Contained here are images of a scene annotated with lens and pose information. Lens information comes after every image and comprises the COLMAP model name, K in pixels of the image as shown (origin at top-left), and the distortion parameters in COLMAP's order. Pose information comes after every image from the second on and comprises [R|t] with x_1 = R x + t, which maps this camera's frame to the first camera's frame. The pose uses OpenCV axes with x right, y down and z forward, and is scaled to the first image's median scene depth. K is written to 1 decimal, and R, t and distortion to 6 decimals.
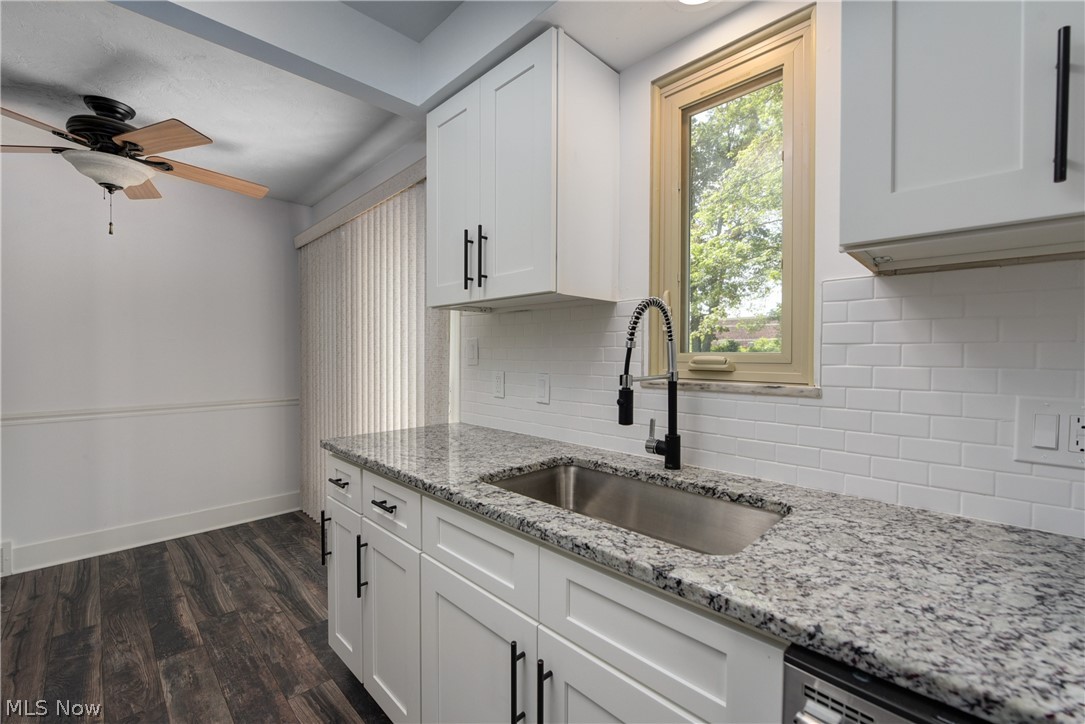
lens RADIAL K [[461.8, 0, 542.5], [0, 461.8, 362.0], [0, 0, 1]] dist [-0.009085, 0.000096]
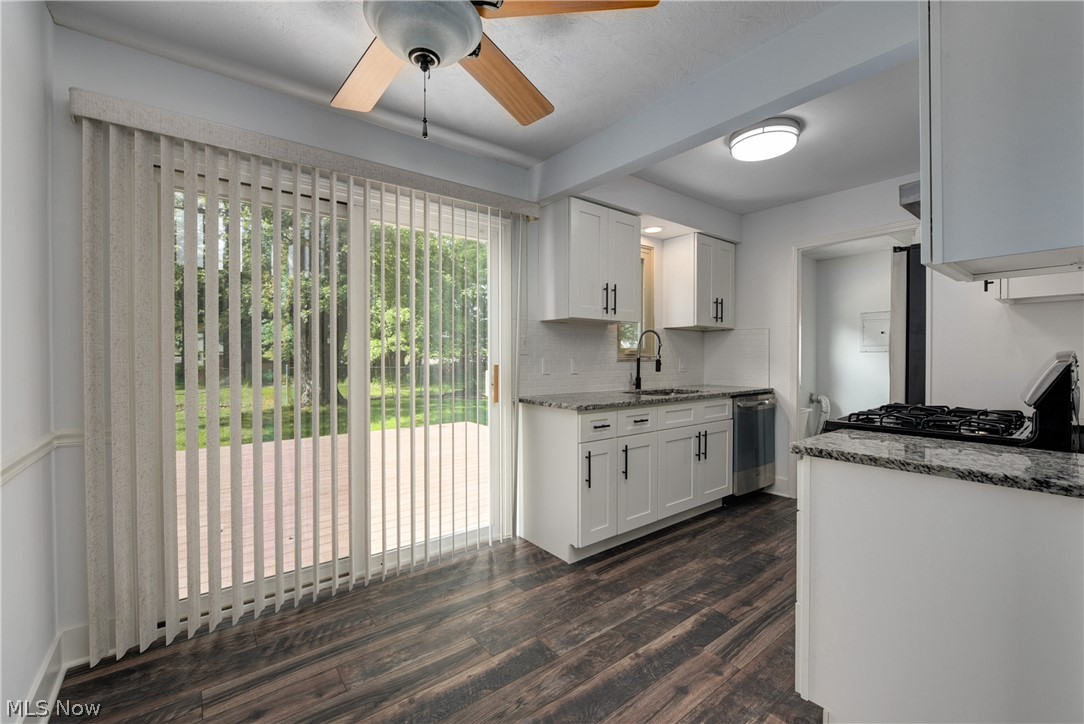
lens RADIAL K [[450.4, 0, 542.0], [0, 450.4, 362.0], [0, 0, 1]] dist [-0.011677, 0.000050]
pose [[0.102099, -0.014600, 0.994667, -2.571952], [0.015988, 0.999787, 0.013034, 0.019774], [-0.994646, 0.014572, 0.102311, 1.336631]]
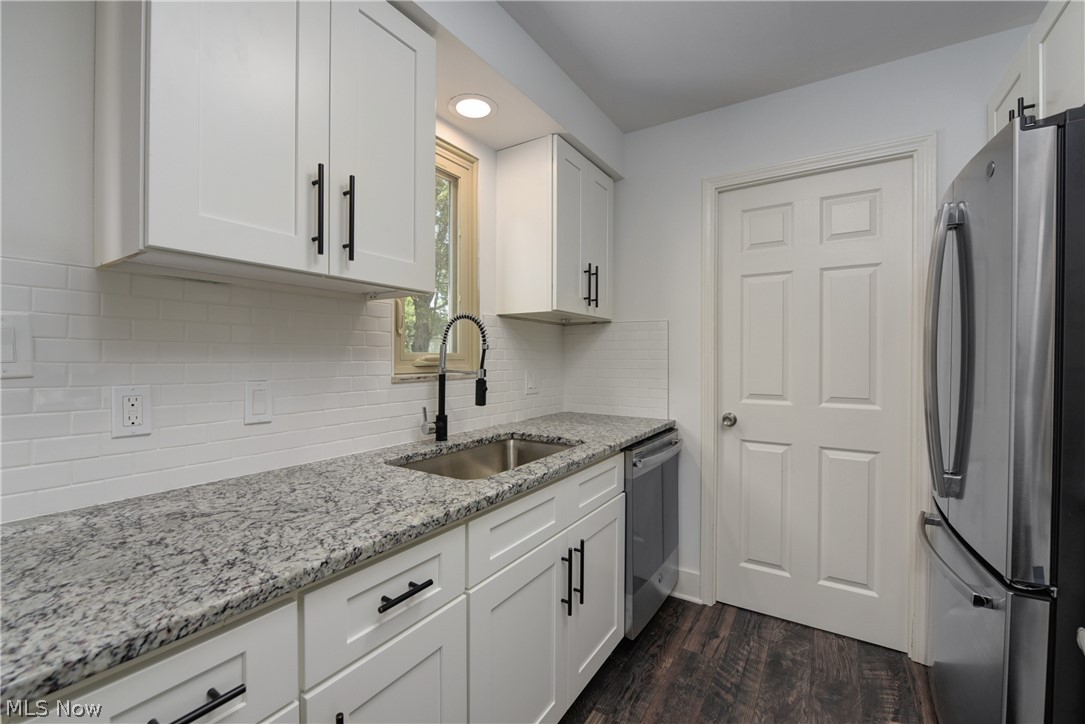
lens RADIAL K [[450.8, 0, 542.5], [0, 450.8, 362.0], [0, 0, 1]] dist [-0.011677, 0.000050]
pose [[-0.228226, -0.014361, 0.973502, -1.067129], [0.013239, 0.999753, 0.017852, -0.014212], [-0.973518, 0.016962, -0.227979, 1.037711]]
